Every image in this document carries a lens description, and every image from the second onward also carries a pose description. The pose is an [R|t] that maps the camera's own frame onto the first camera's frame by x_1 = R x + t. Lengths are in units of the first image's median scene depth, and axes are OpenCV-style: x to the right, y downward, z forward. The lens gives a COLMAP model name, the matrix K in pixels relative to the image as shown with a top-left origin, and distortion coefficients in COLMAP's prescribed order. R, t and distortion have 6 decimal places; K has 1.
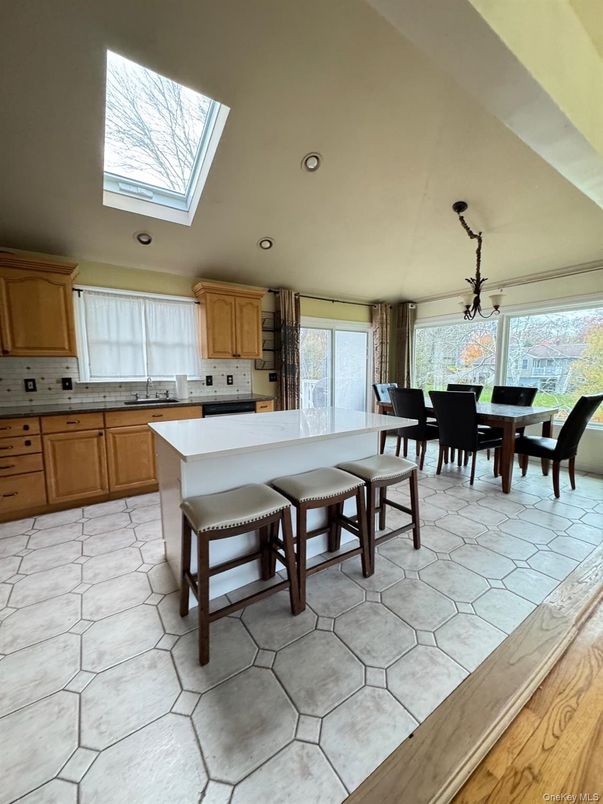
lens RADIAL K [[320.3, 0, 304.3], [0, 320.3, 400.7], [0, 0, 1]] dist [0.000196, -0.000014]
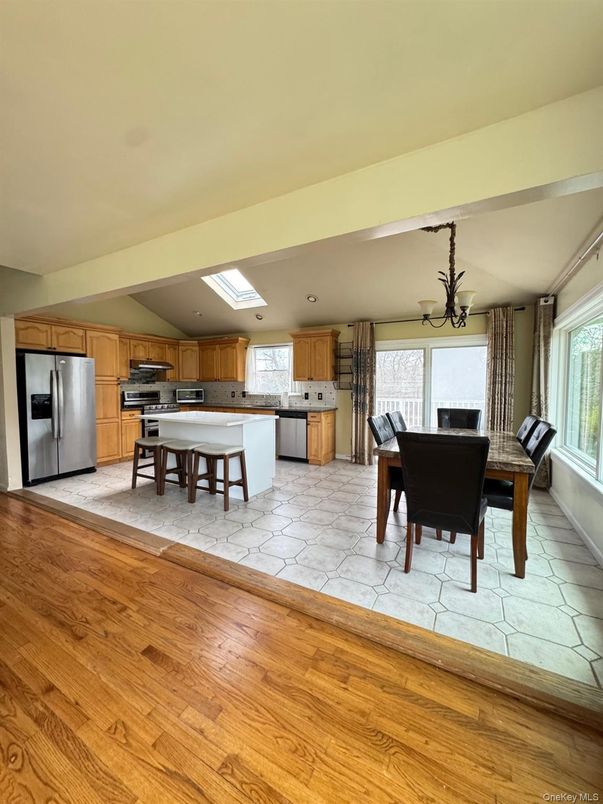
lens RADIAL K [[320.3, 0, 302.9], [0, 320.3, 400.5], [0, 0, 1]] dist [0.000196, -0.000014]
pose [[0.458375, 0.046298, -0.887552, 0.976199], [-0.098763, 0.995111, 0.000903, -0.042843], [0.883254, 0.087243, 0.460707, 0.323609]]
